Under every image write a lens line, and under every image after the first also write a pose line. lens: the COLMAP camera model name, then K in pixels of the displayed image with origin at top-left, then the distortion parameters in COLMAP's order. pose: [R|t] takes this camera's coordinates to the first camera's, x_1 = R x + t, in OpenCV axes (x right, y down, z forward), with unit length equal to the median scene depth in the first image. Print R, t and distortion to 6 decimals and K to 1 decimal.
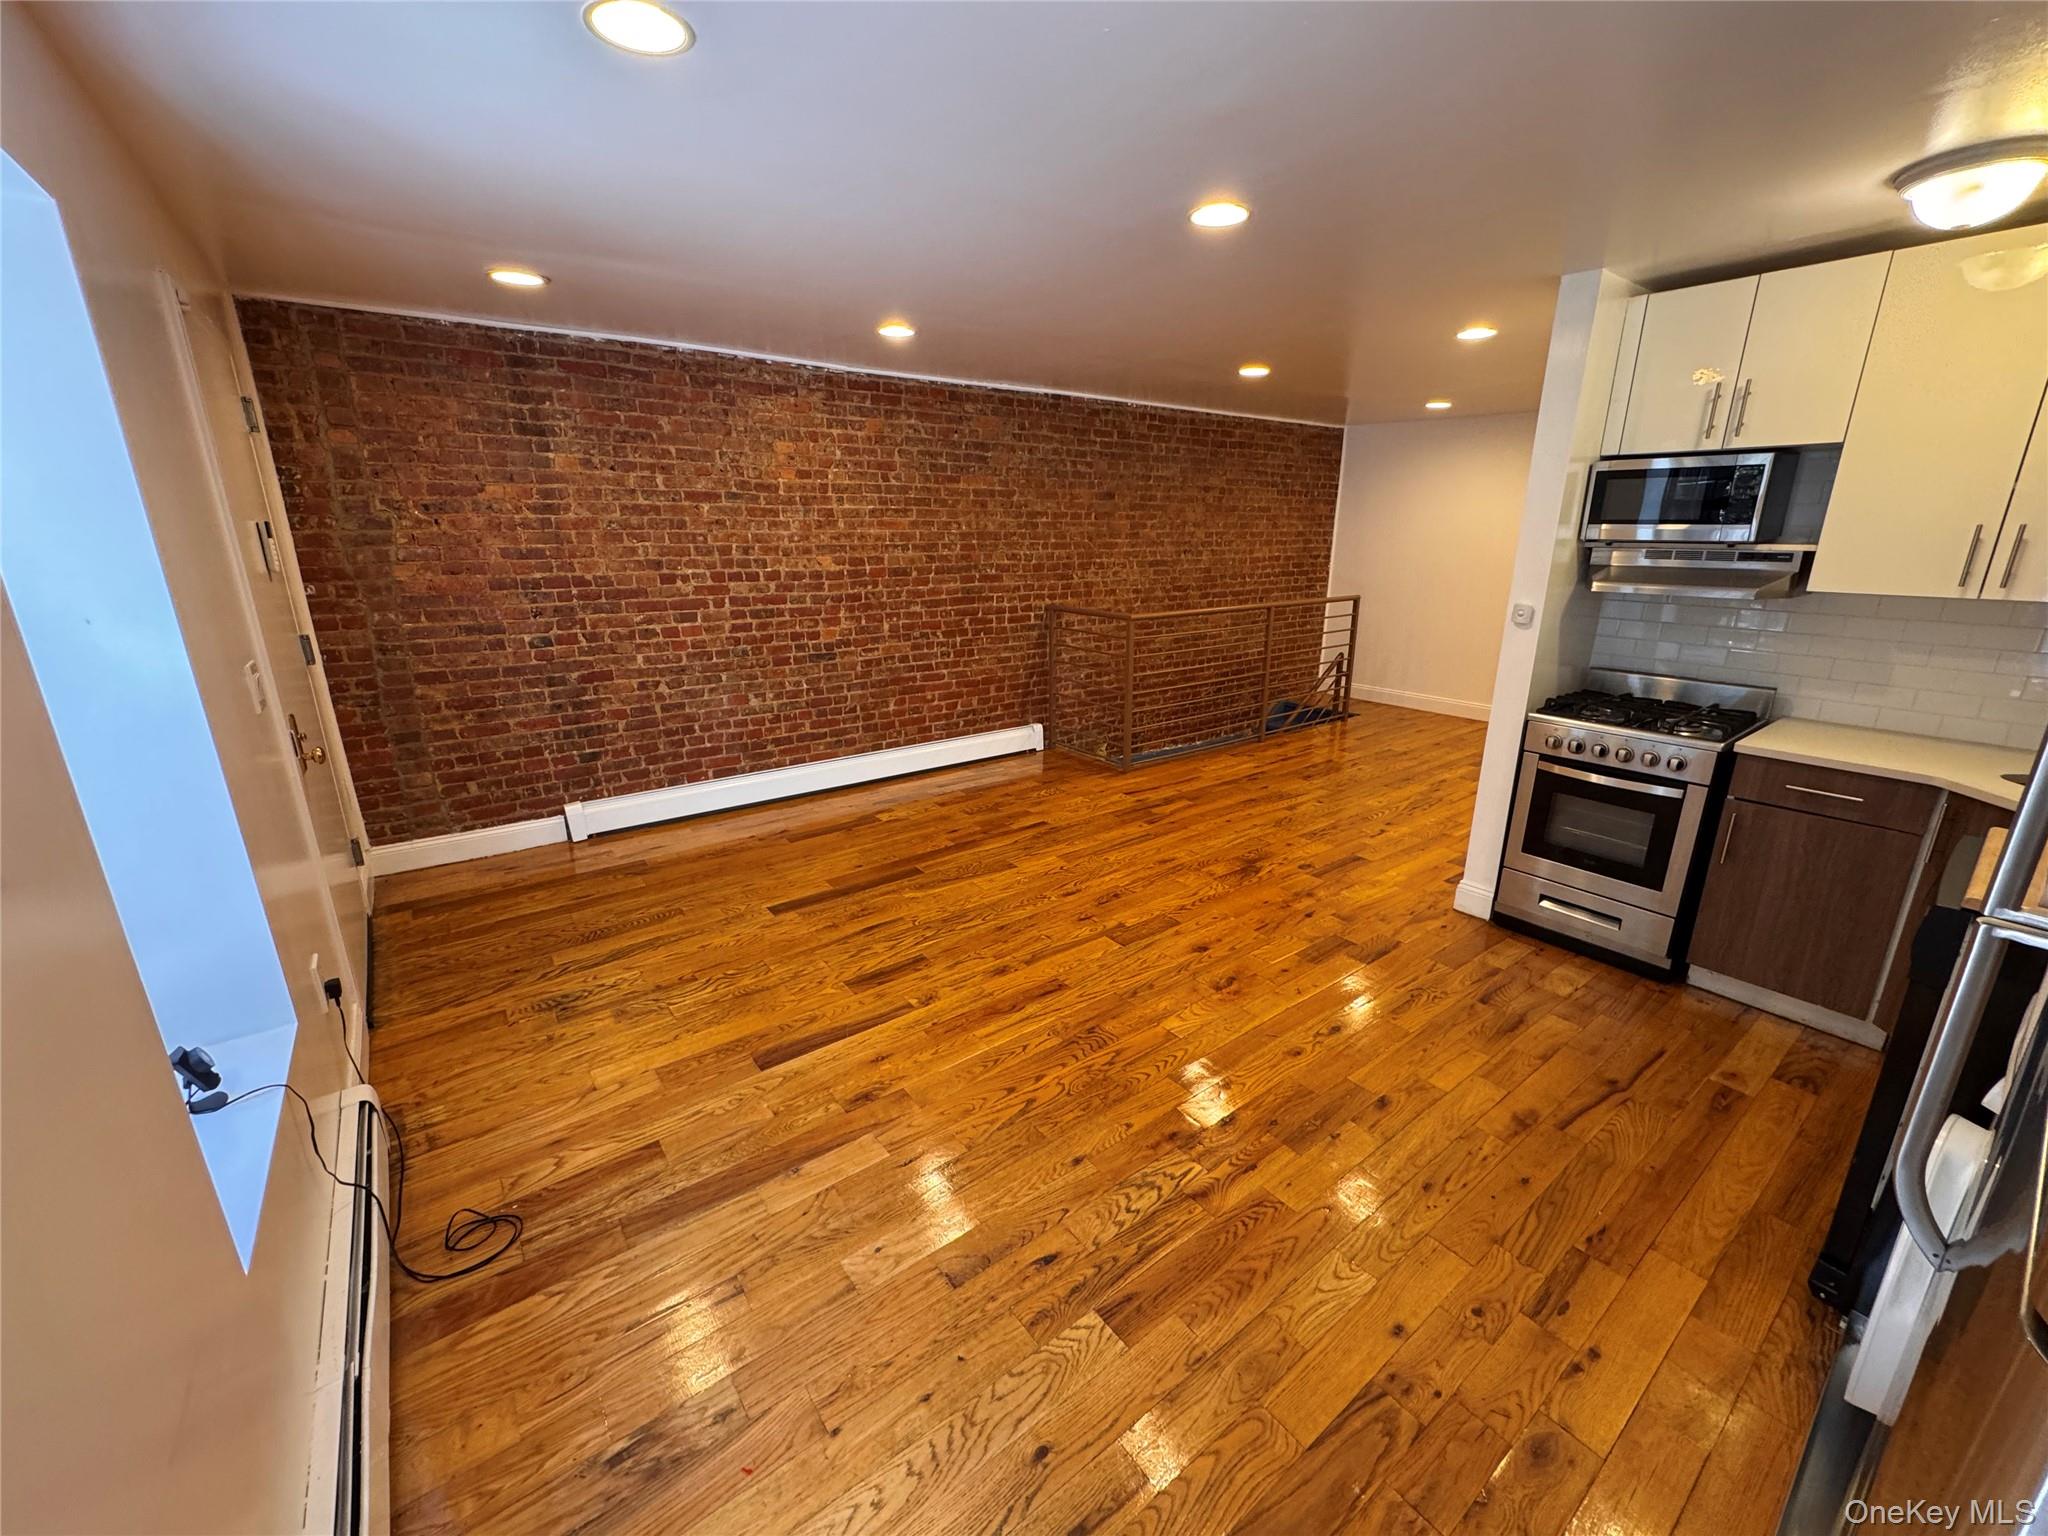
lens RADIAL K [[814.3, 0, 1027.1], [0, 814.3, 762.4], [0, 0, 1]] dist [-0.001662, -0.000017]
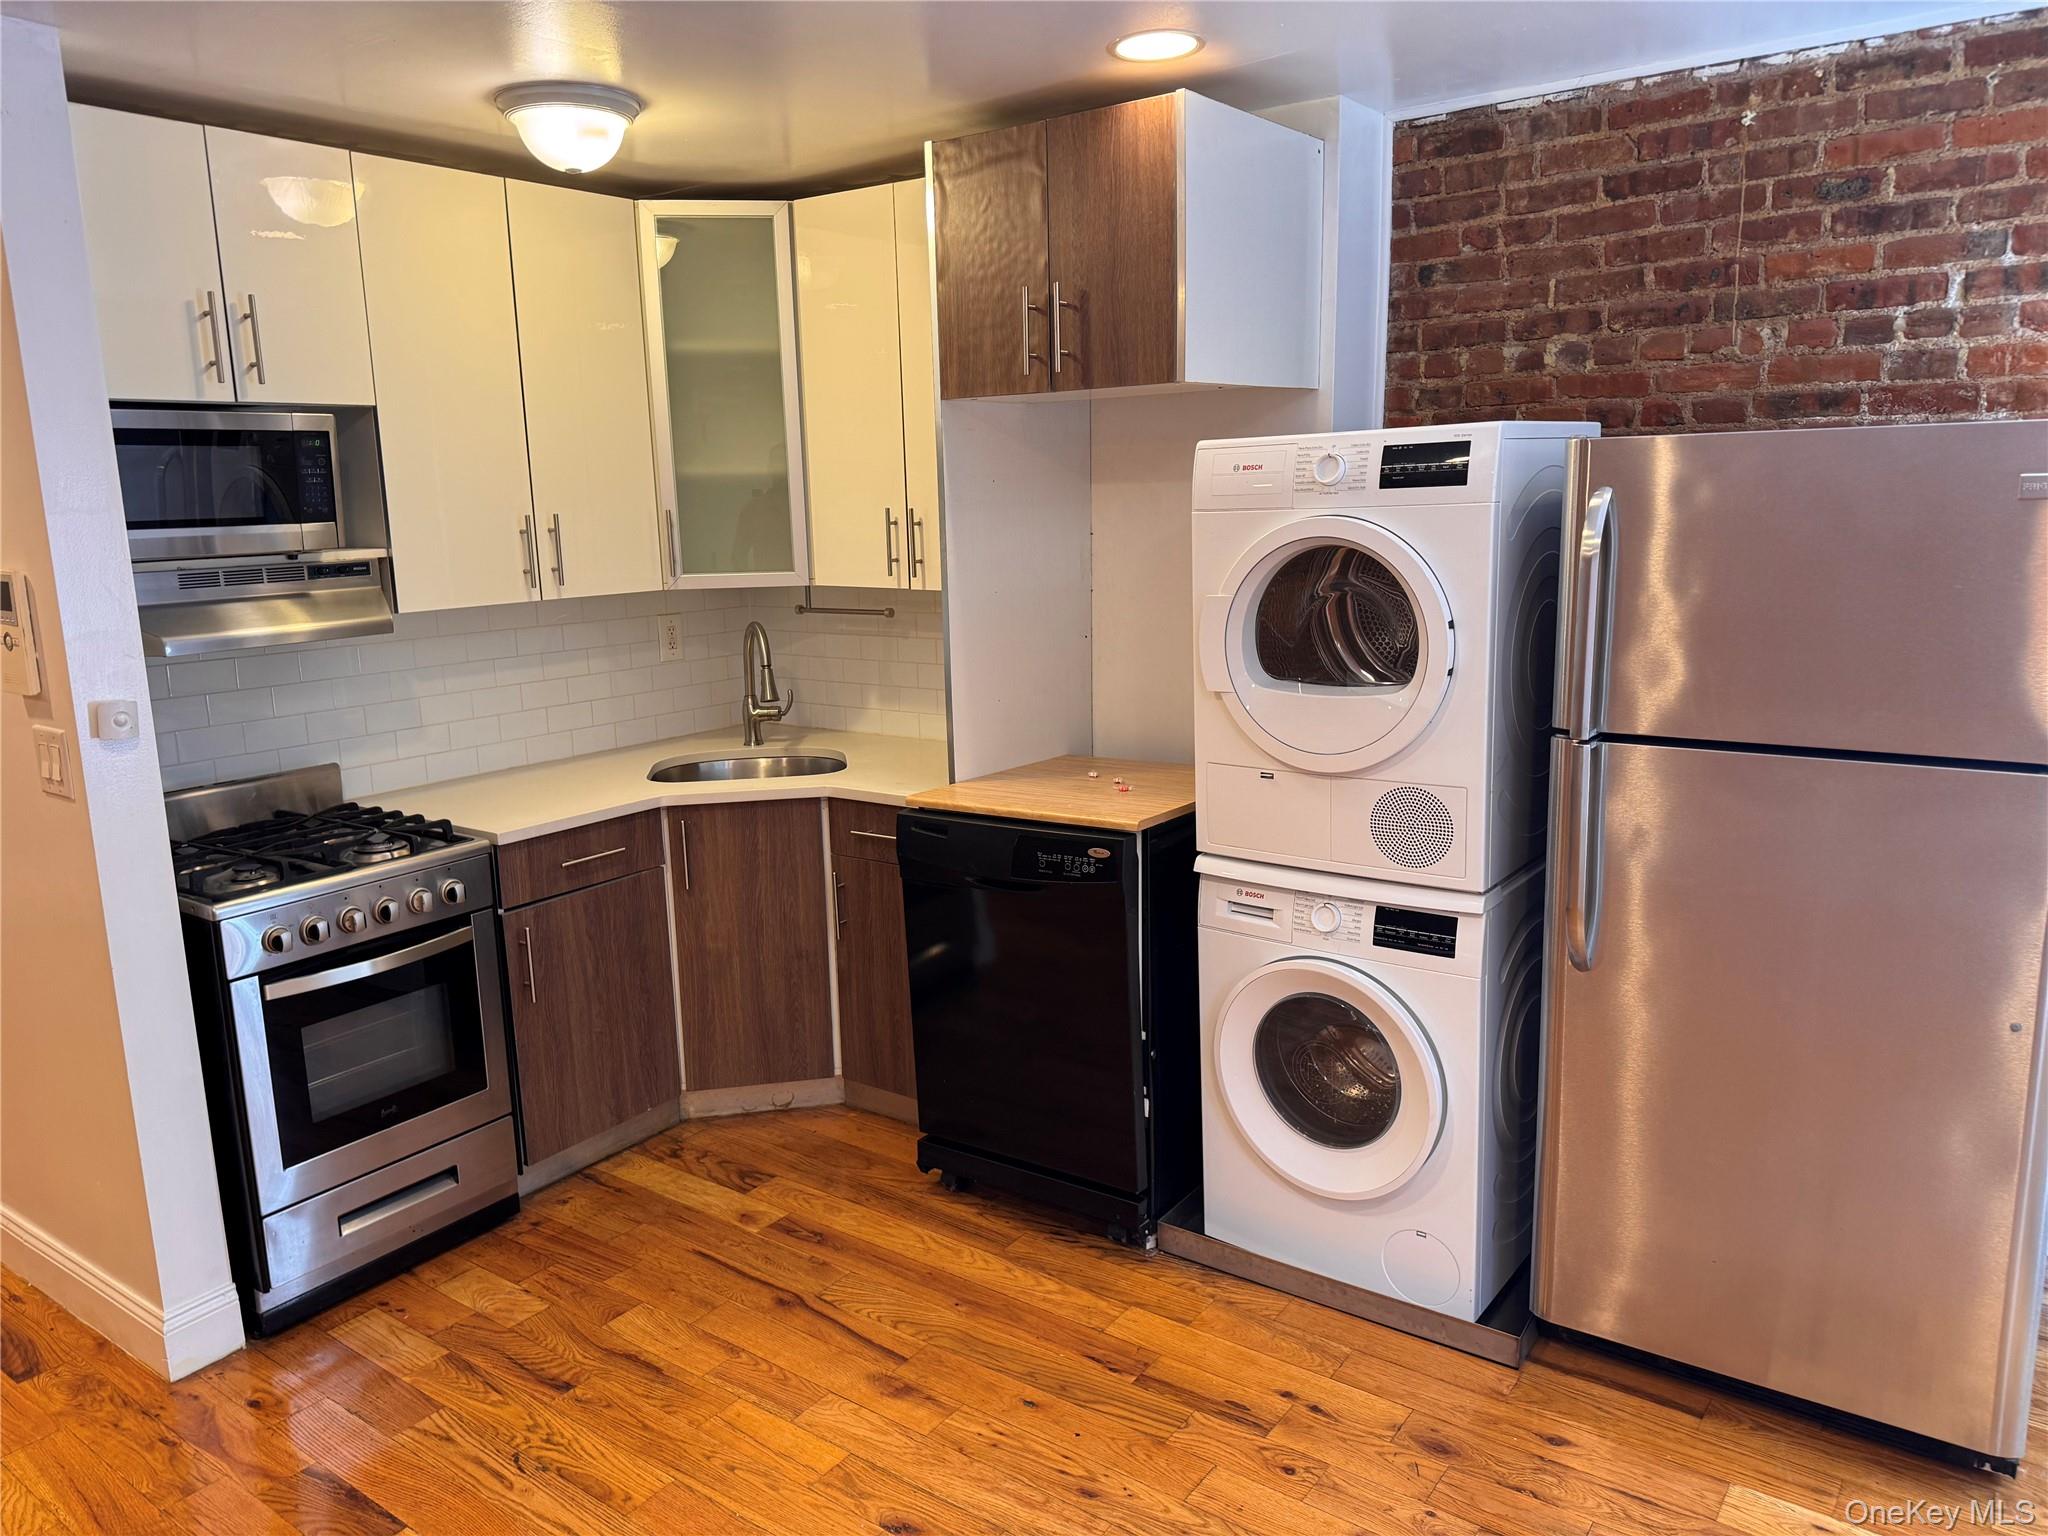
lens RADIAL K [[1424.3, 0, 1024.0], [0, 1424.3, 768.0], [0, 0, 1]] dist [0.063133, -0.085719]
pose [[-0.282288, -0.180955, 0.942109, -0.347155], [0.292341, 0.919114, 0.264134, -0.244749], [-0.913701, 0.349979, -0.206554, 0.772928]]
